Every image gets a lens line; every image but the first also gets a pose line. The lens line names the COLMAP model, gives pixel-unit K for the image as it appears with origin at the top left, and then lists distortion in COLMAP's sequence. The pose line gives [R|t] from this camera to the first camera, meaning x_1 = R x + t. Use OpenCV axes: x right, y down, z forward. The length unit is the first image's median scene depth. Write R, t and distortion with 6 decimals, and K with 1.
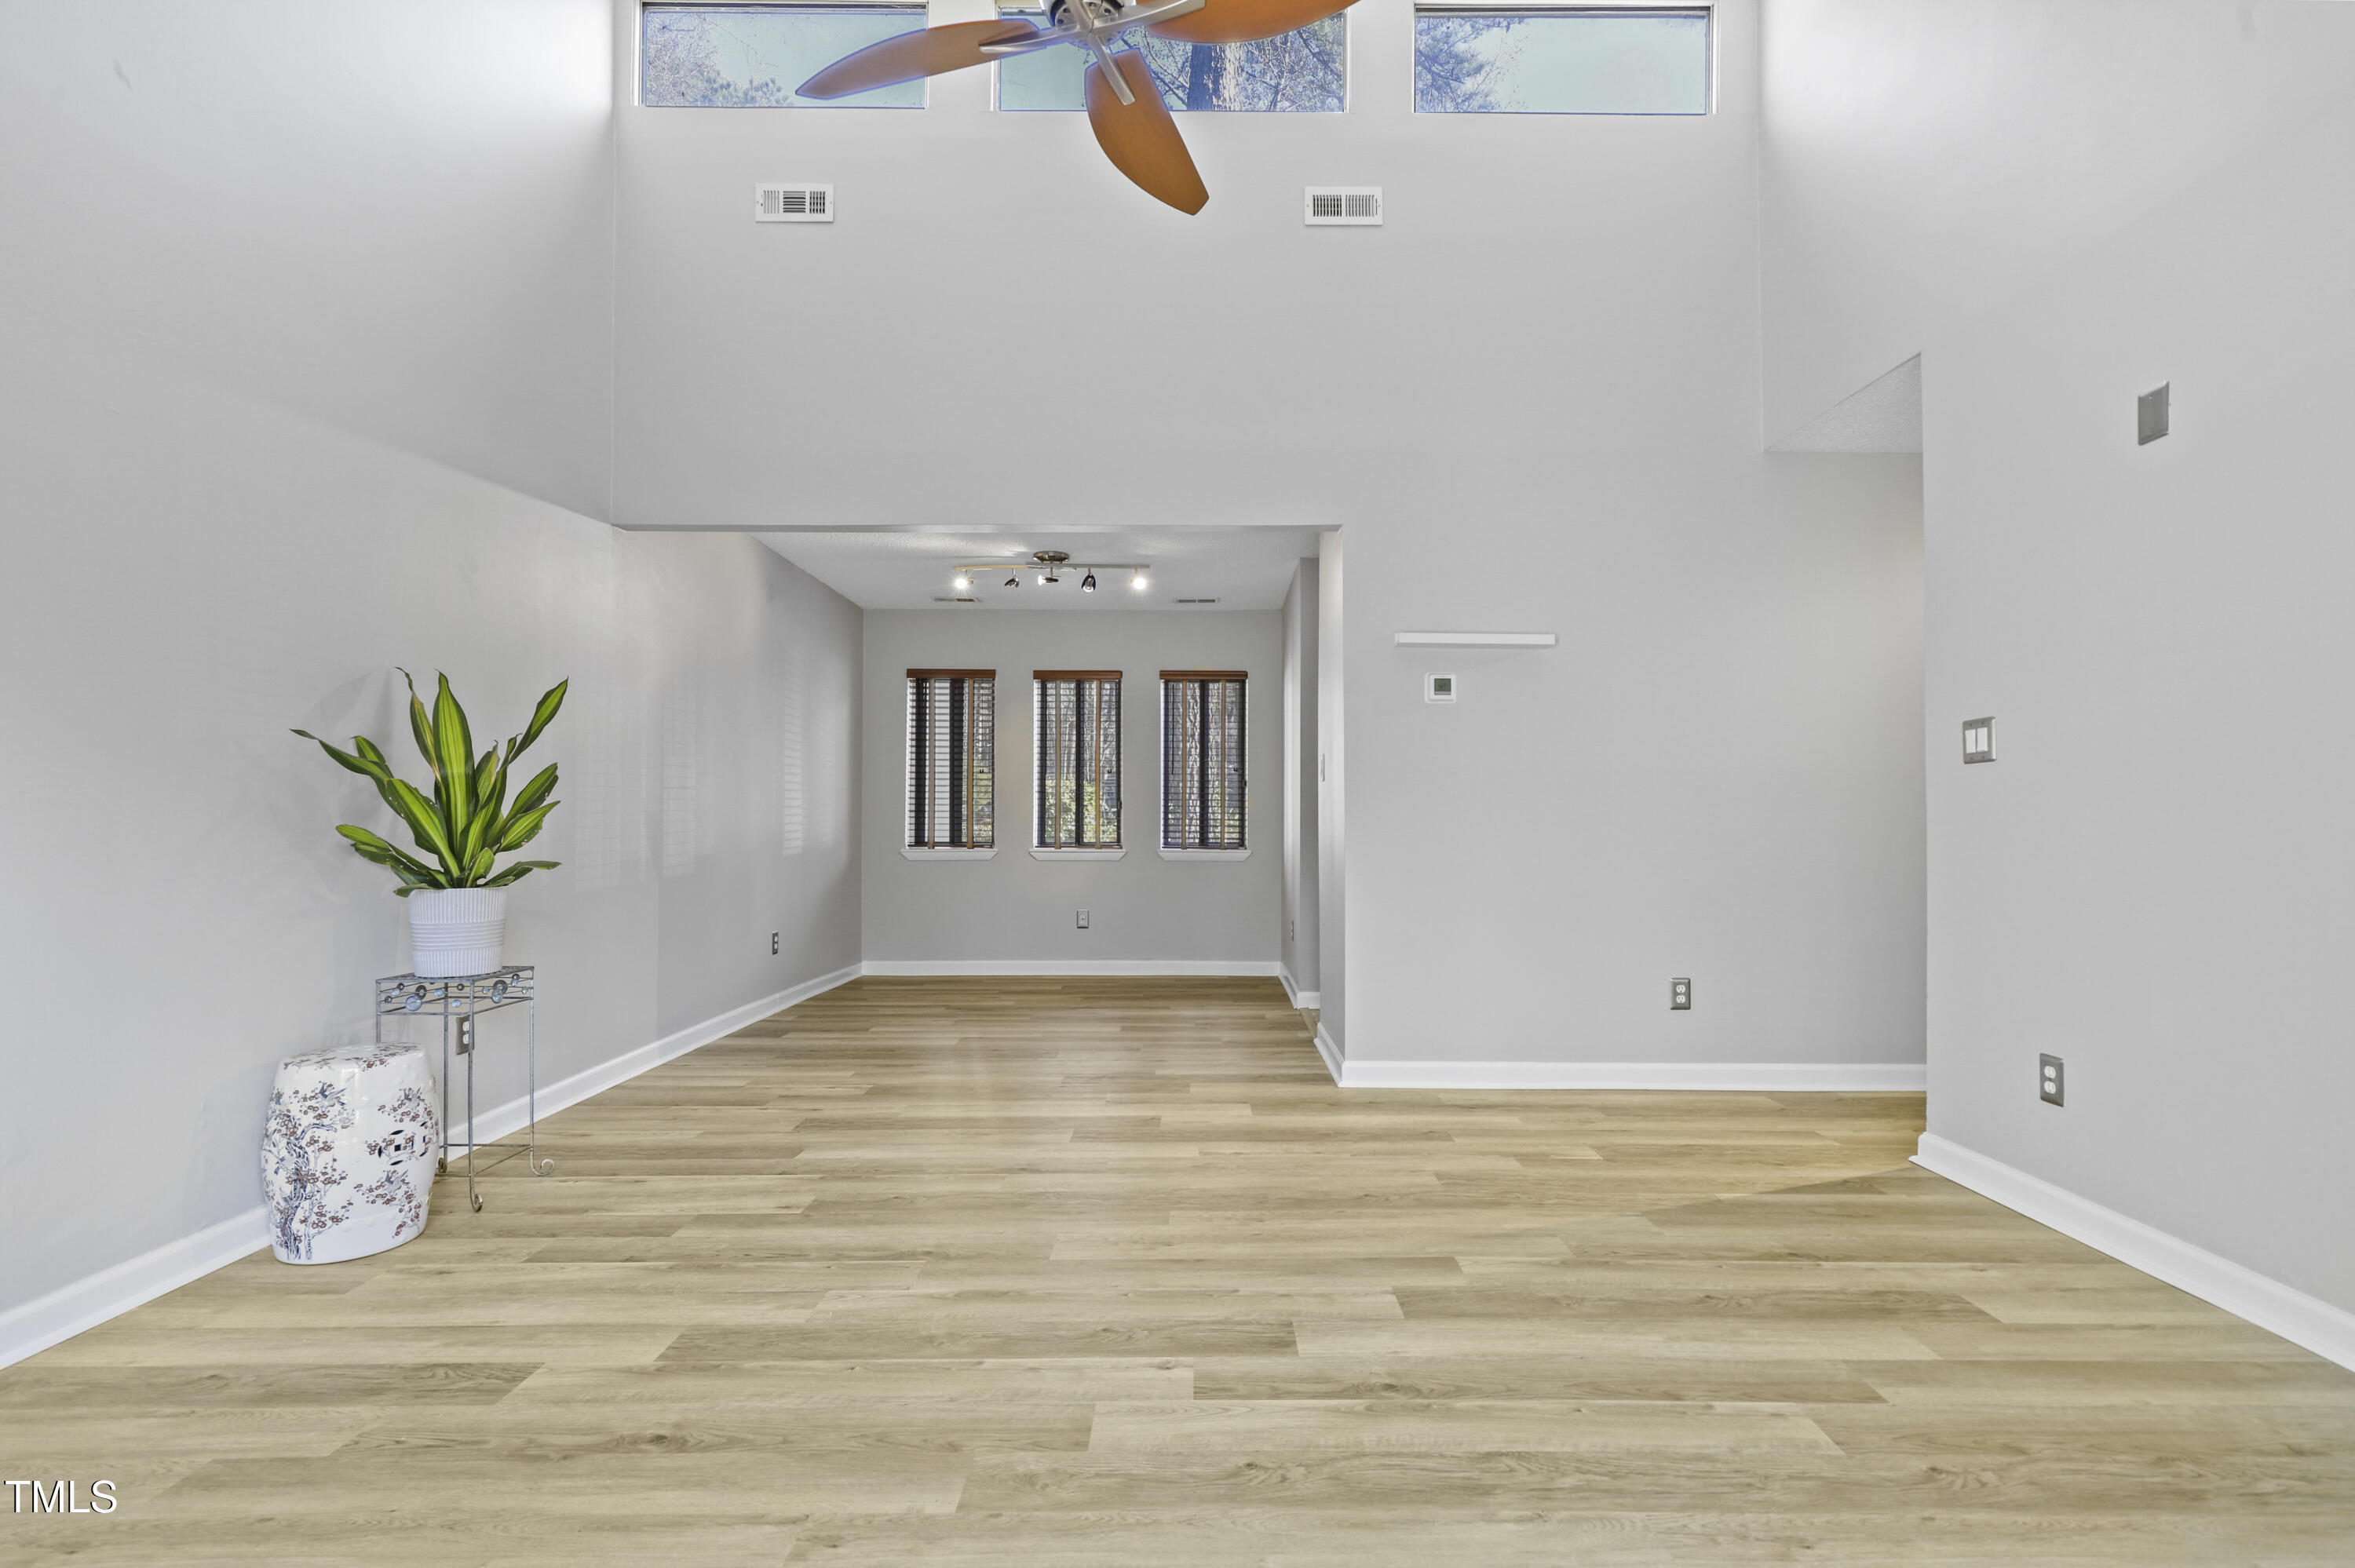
lens RADIAL K [[1085.3, 0, 1195.0], [0, 1085.3, 801.1], [0, 0, 1]] dist [0.002097, 0.000276]
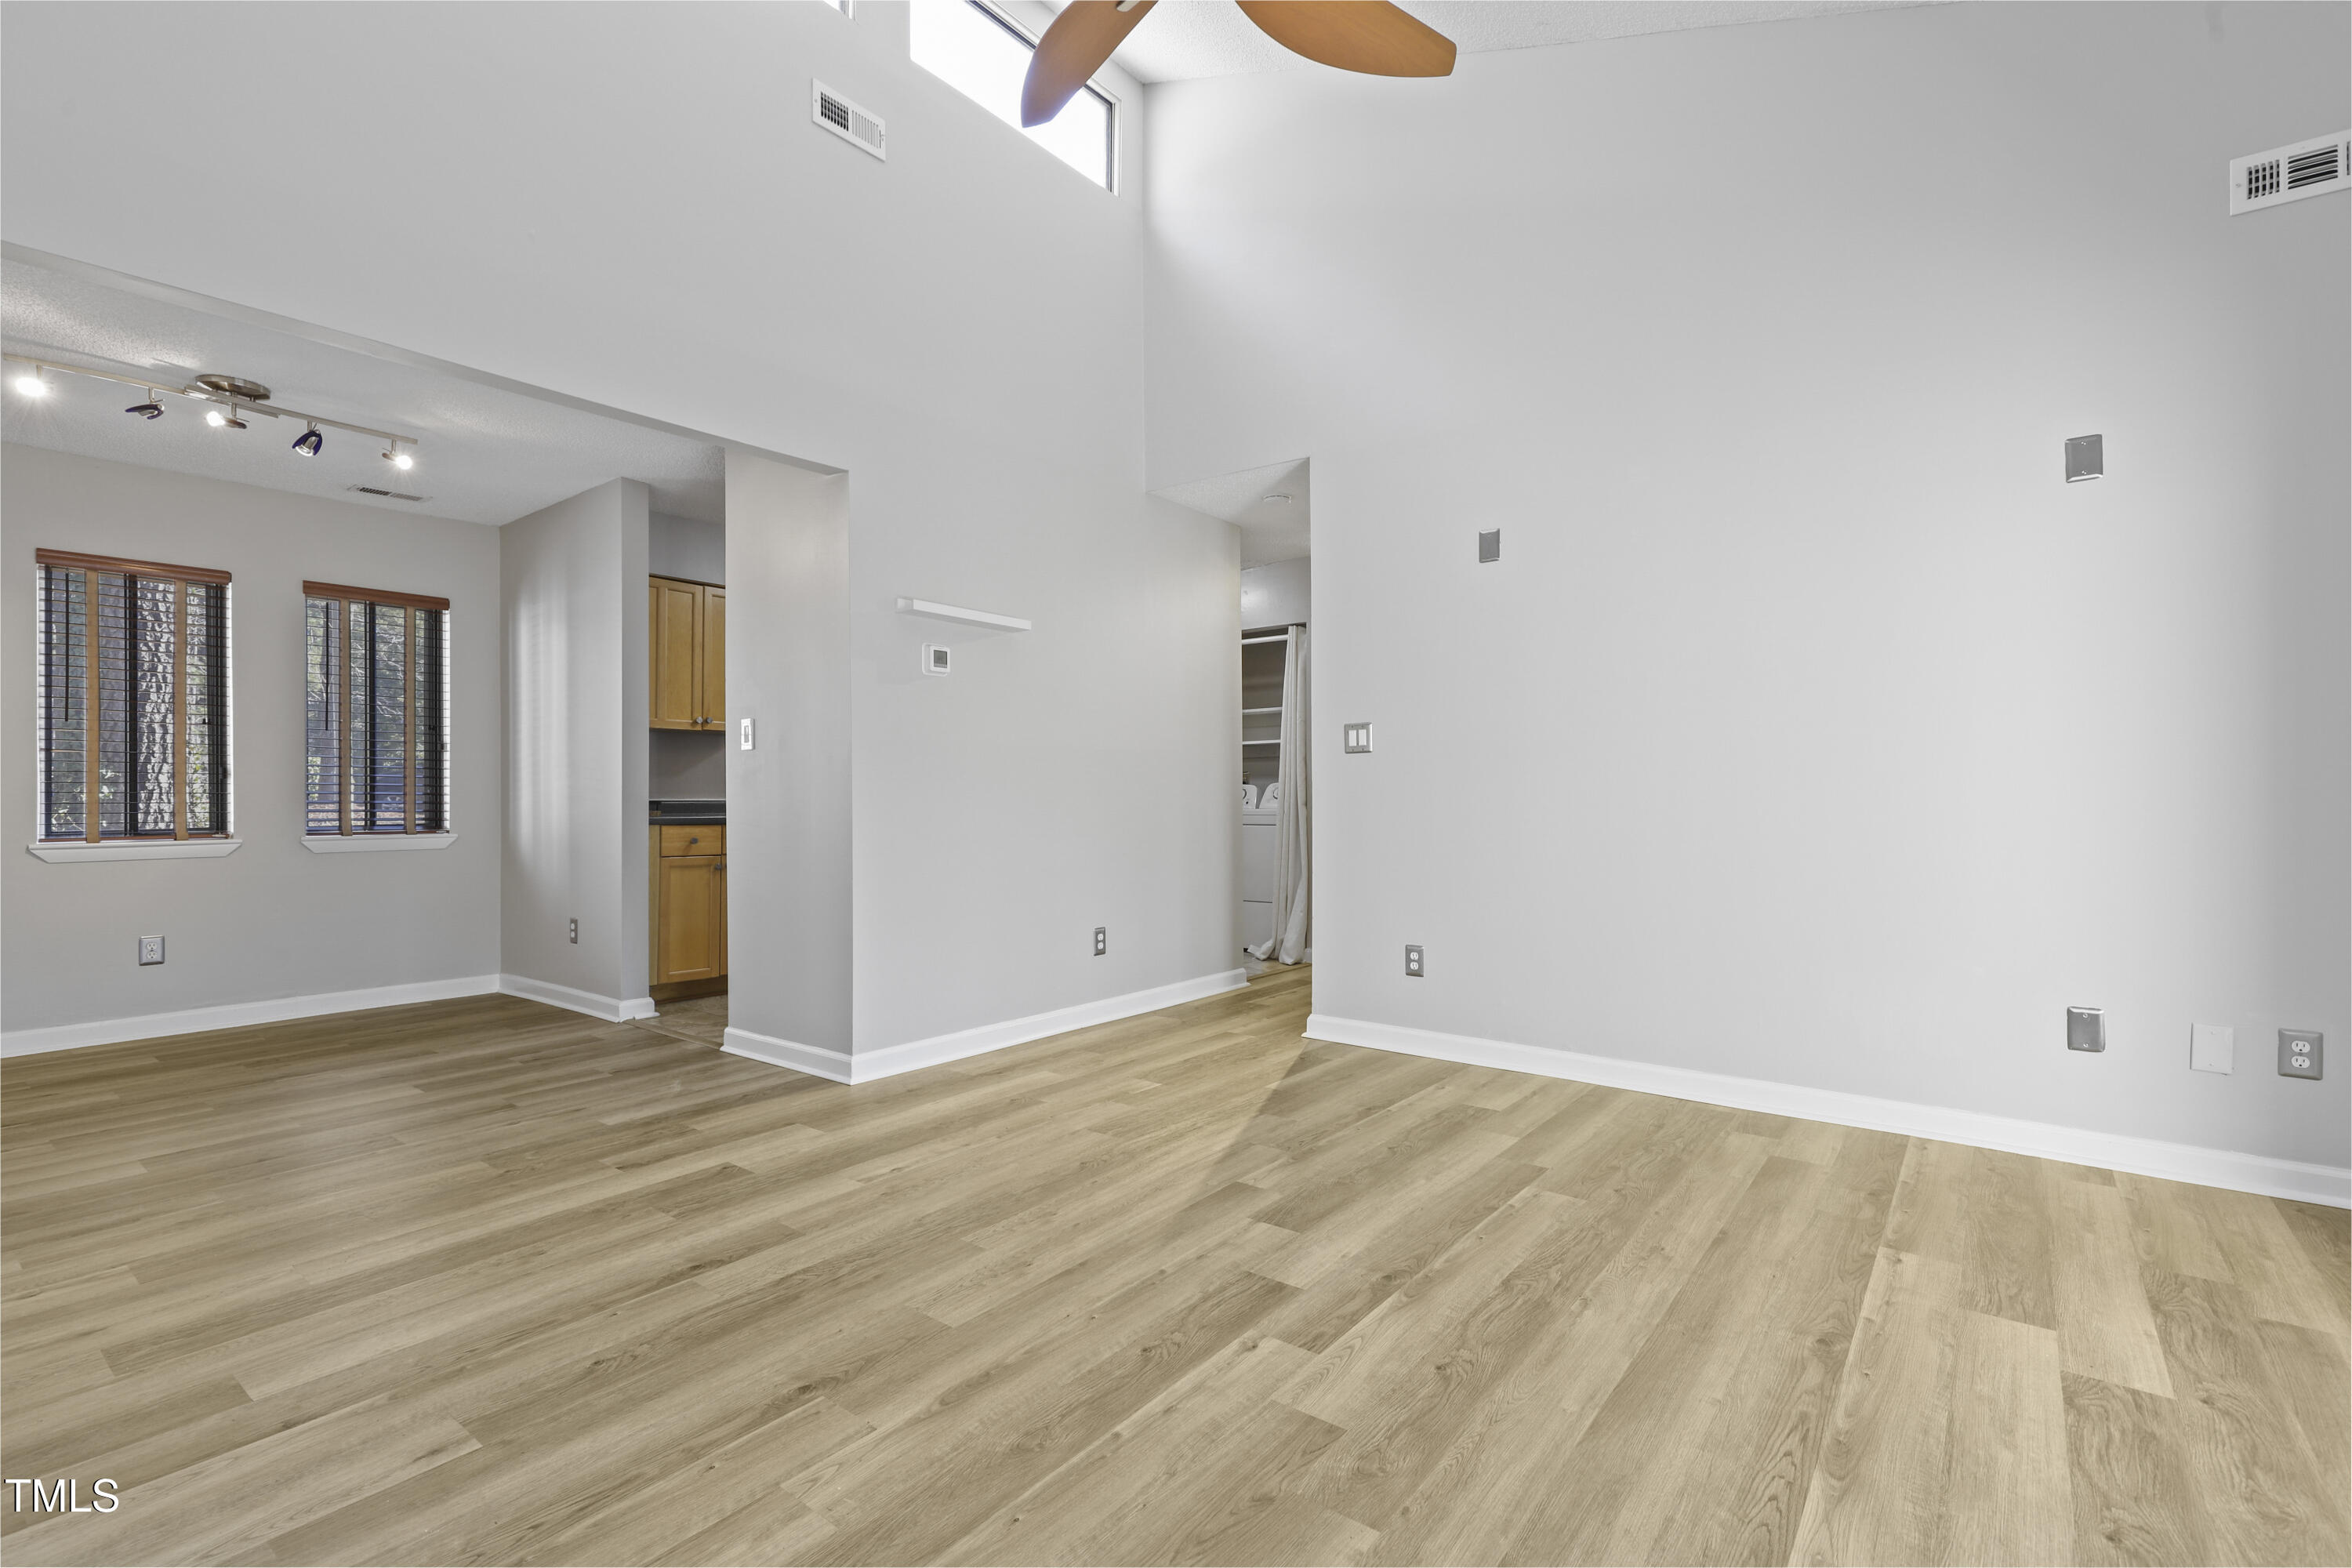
lens RADIAL K [[1071.6, 0, 1194.3], [0, 1071.6, 785.4], [0, 0, 1]] dist [0.003838, 0.000564]
pose [[0.608235, 0.001649, 0.793755, -0.586181], [-0.010984, 0.999920, 0.006339, 0.001423], [-0.793681, -0.012574, 0.608205, 0.315177]]
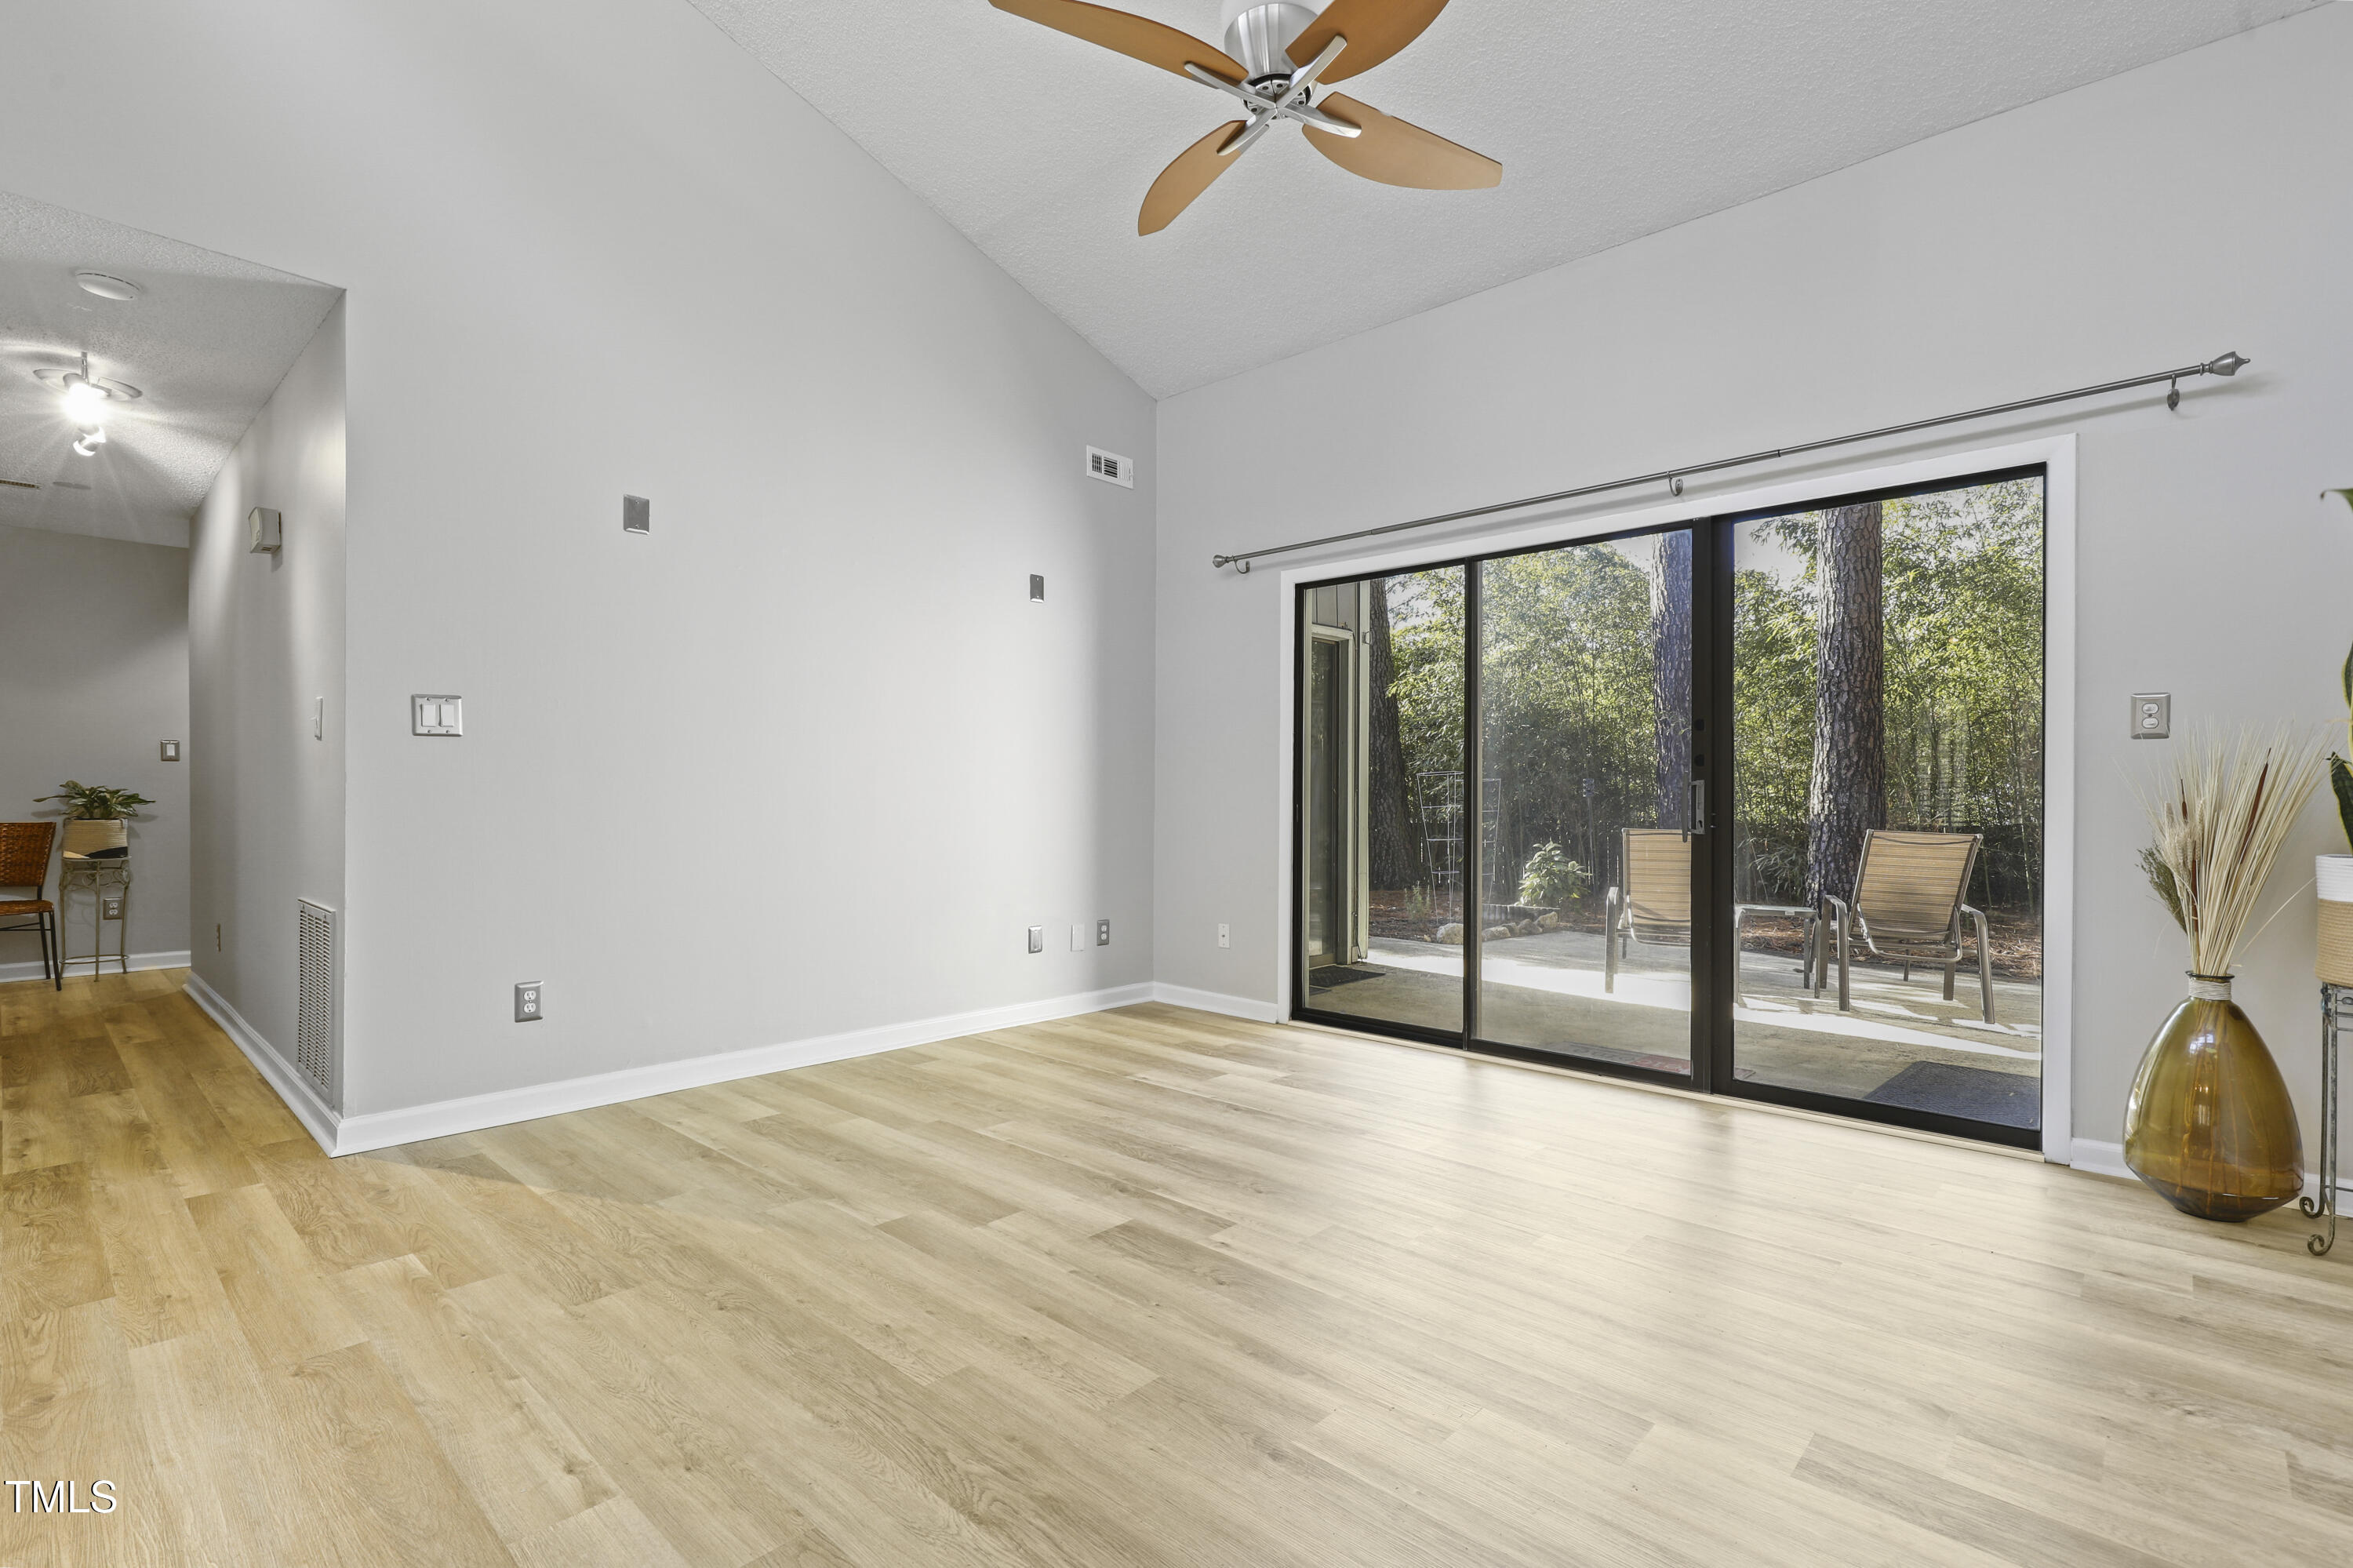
lens RADIAL K [[1084.6, 0, 1194.0], [0, 1084.6, 801.1], [0, 0, 1]] dist [0.002097, 0.000276]
pose [[-0.737024, -0.010501, 0.675785, -0.576684], [-0.018793, 0.999811, -0.004961, 0.019323], [-0.675606, -0.016357, -0.737082, 1.351630]]
